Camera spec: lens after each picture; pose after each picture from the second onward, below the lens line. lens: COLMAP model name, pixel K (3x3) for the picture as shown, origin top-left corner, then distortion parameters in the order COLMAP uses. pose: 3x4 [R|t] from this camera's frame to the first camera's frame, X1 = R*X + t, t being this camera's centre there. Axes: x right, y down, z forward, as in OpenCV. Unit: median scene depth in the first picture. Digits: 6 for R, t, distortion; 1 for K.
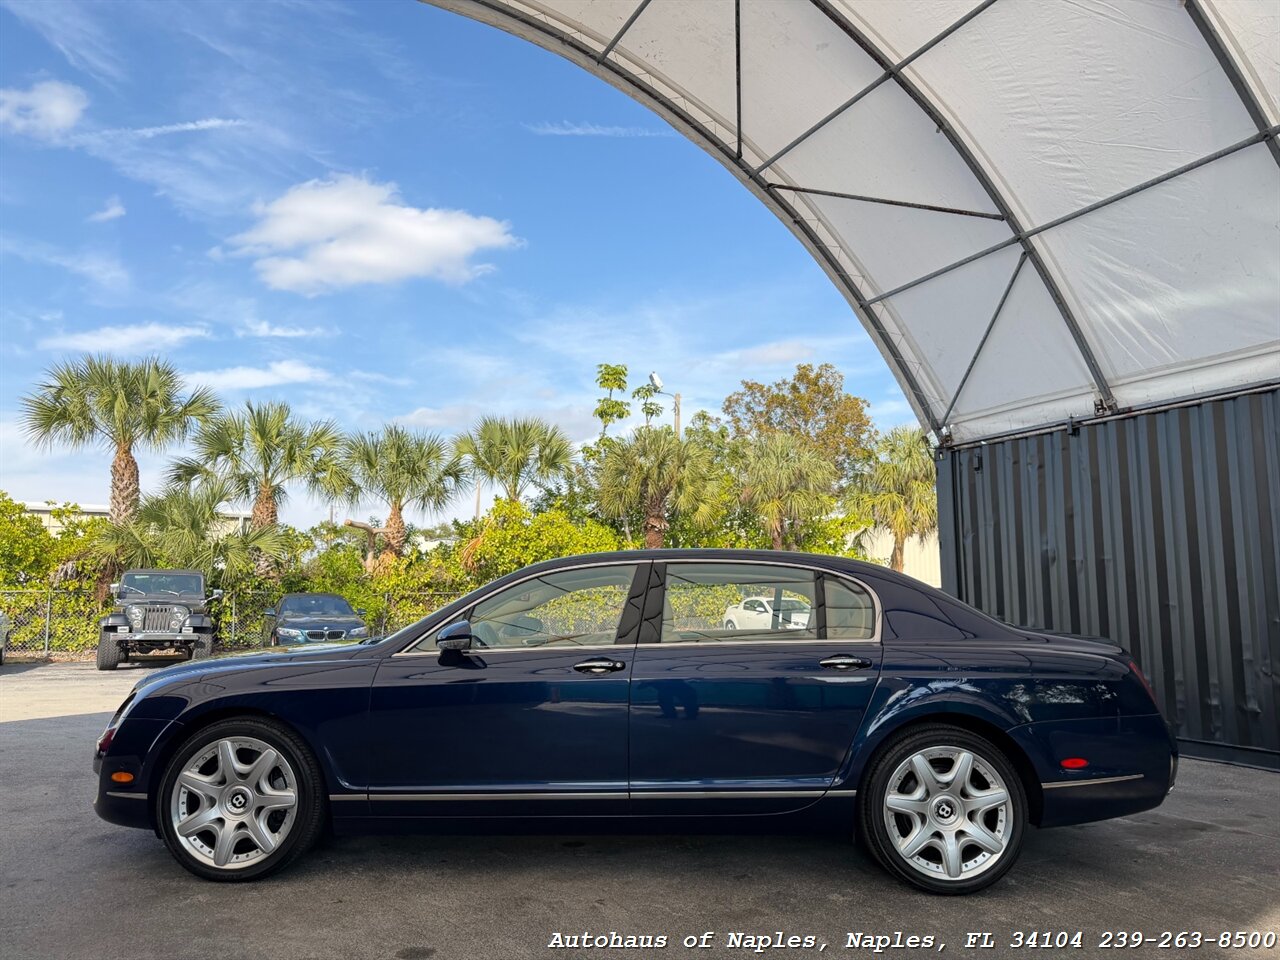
lens RADIAL K [[898.6, 0, 651.3], [0, 898.6, 484.9], [0, 0, 1]] dist [0.010678, -0.013370]
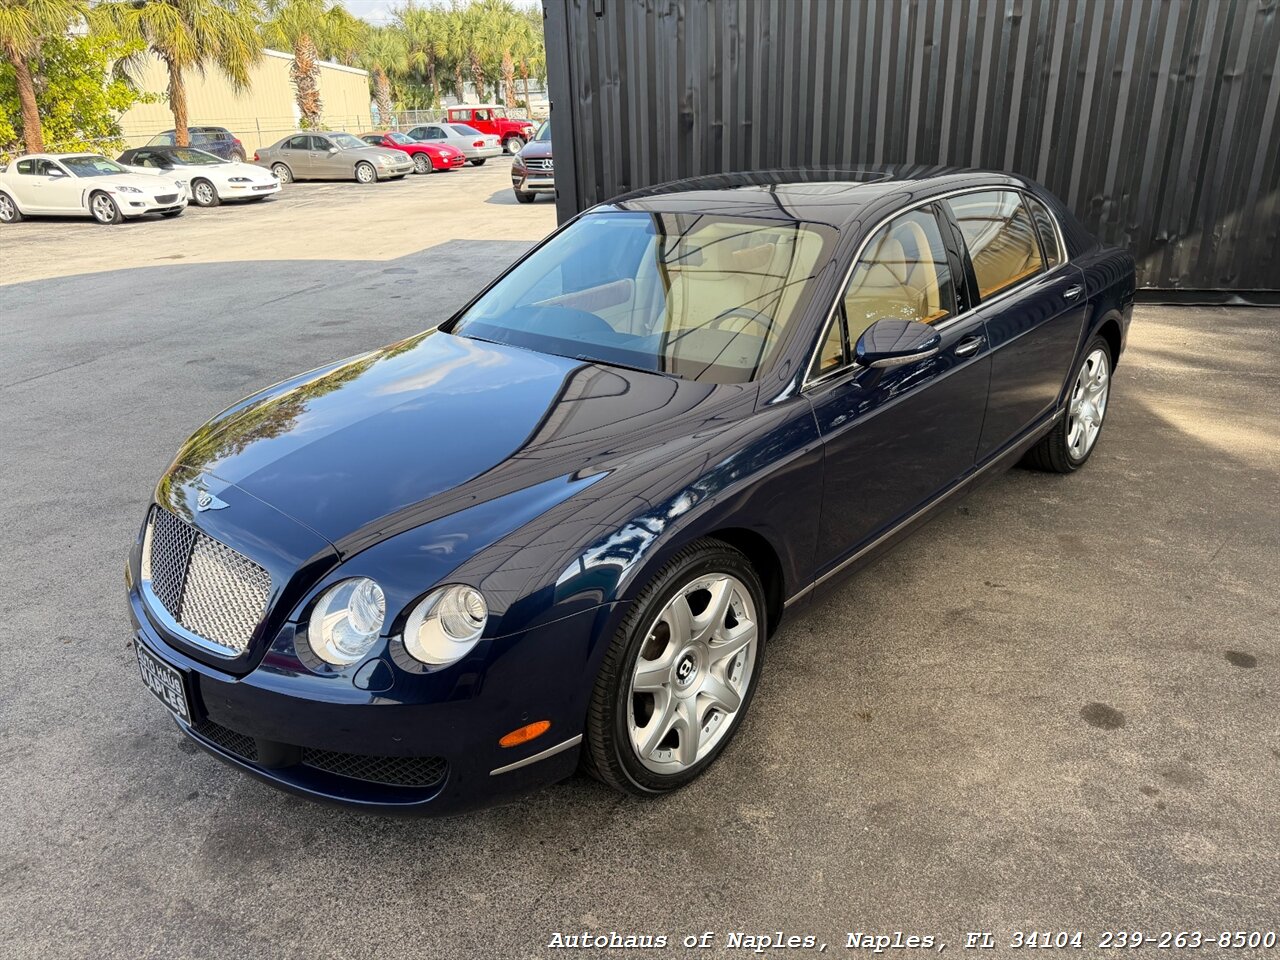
lens RADIAL K [[898.6, 0, 651.3], [0, 898.6, 484.9], [0, 0, 1]] dist [0.010678, -0.013370]
pose [[0.667246, -0.295901, 0.683538, -0.348564], [-0.070071, 0.888695, 0.453114, -0.011273], [-0.741534, -0.350235, 0.572244, 0.289065]]
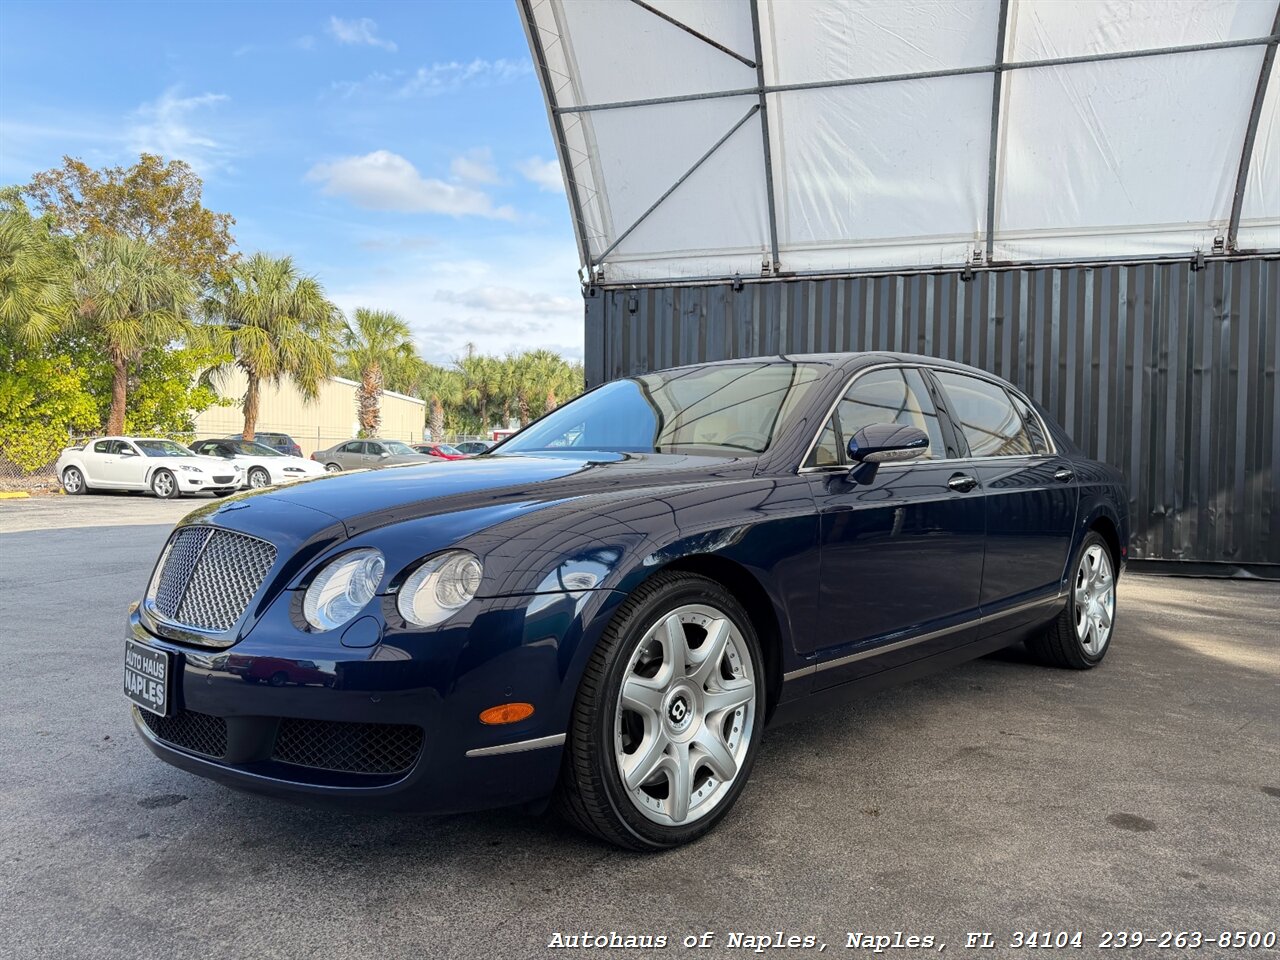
lens RADIAL K [[898.6, 0, 651.3], [0, 898.6, 484.9], [0, 0, 1]] dist [0.010678, -0.013370]
pose [[0.689362, -0.012332, 0.724313, -0.364610], [-0.105648, 0.987454, 0.117362, 0.056124], [-0.716672, -0.157427, 0.679410, 0.259558]]
